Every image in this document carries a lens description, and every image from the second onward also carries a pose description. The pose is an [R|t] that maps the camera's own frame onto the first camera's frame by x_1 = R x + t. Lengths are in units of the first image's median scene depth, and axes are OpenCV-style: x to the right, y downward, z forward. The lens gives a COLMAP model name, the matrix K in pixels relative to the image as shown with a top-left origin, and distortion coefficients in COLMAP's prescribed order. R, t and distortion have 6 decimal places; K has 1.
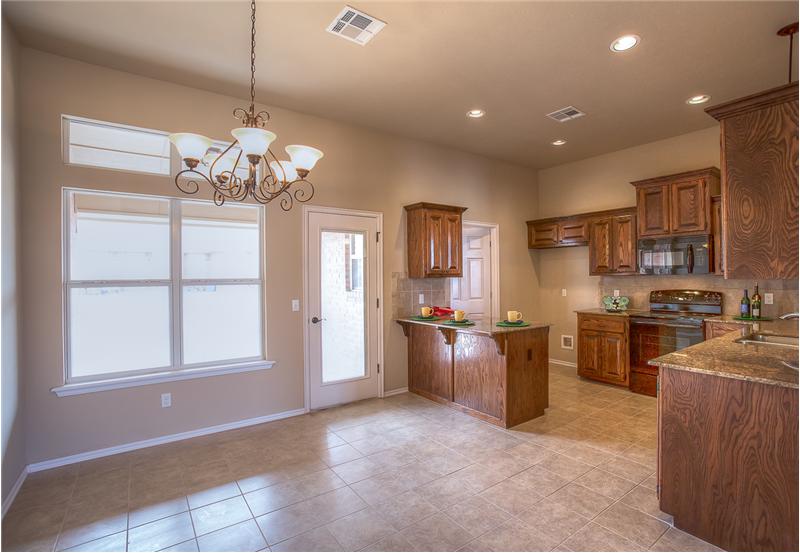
lens RADIAL K [[372.1, 0, 402.0], [0, 372.1, 279.3], [0, 0, 1]] dist [-0.072002, 0.031281]
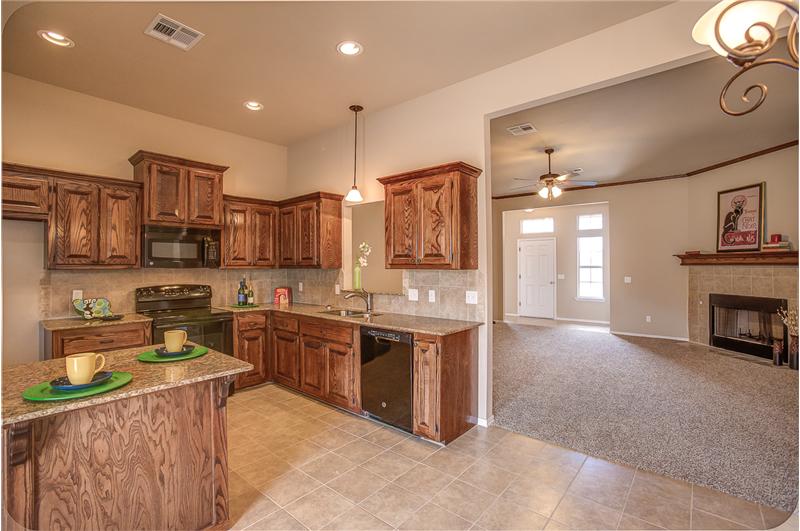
lens RADIAL K [[375.1, 0, 400.0], [0, 375.1, 265.5], [0, 0, 1]] dist [-0.086724, 0.044429]
pose [[-0.240373, 0.010144, 0.970627, -0.304205], [0.012231, 0.999898, -0.007421, -0.006648], [-0.970603, 0.010088, -0.240473, 0.753655]]
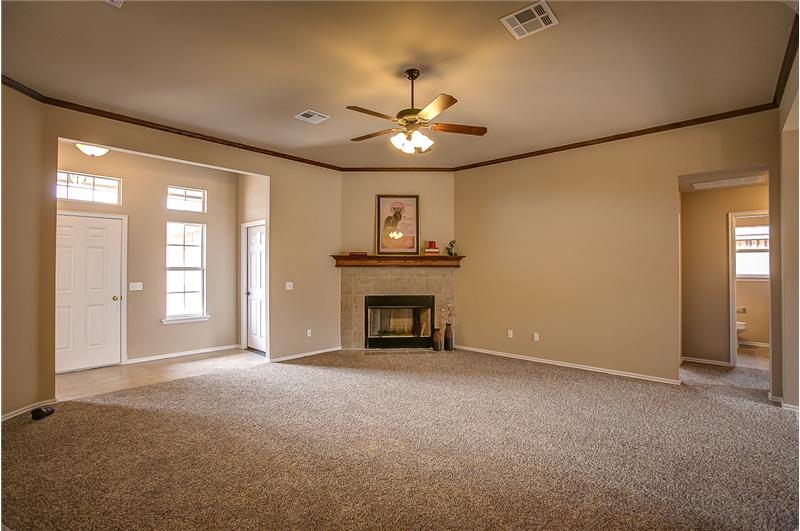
lens RADIAL K [[375.1, 0, 400.0], [0, 375.1, 265.5], [0, 0, 1]] dist [-0.086724, 0.044429]
pose [[-0.982095, 0.006966, -0.188258, 1.155936], [0.006326, 0.999972, 0.004000, -0.015689], [0.188281, 0.002738, -0.982111, 0.666521]]
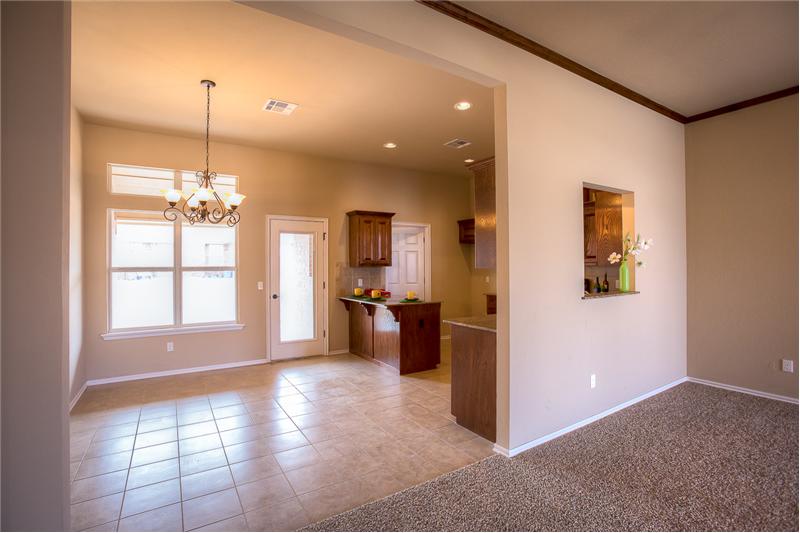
lens RADIAL K [[375.1, 0, 400.0], [0, 375.1, 266.5], [0, 0, 1]] dist [-0.086724, 0.044429]
pose [[0.996999, 0.004417, -0.077290, 0.317558], [-0.004649, 0.999985, -0.002820, -0.001374], [0.077276, 0.003171, 0.997005, -0.335238]]
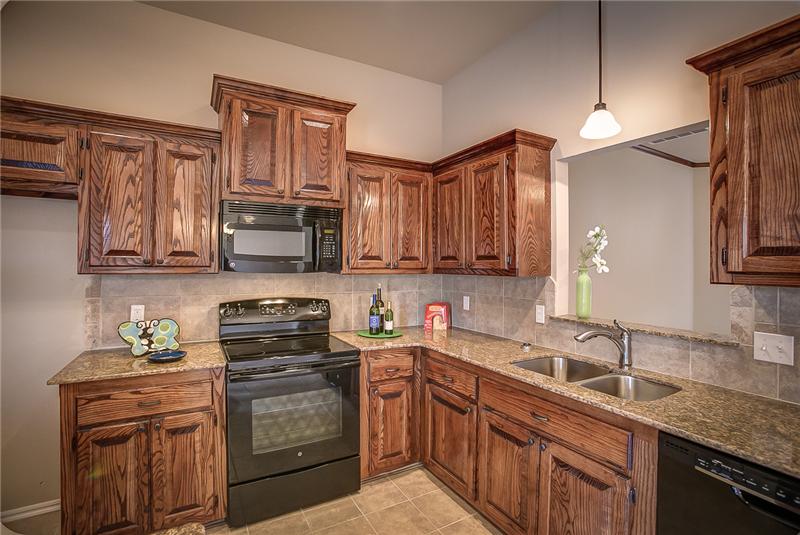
lens RADIAL K [[396.6, 0, 400.0], [0, 396.6, 267.5], [0, 0, 1]] dist [-0.002965, -0.000432]
pose [[0.104459, 0.001933, 0.994527, 0.179745], [0.001356, 0.999997, -0.002086, -0.021126], [-0.994528, 0.001566, 0.104456, 0.829373]]
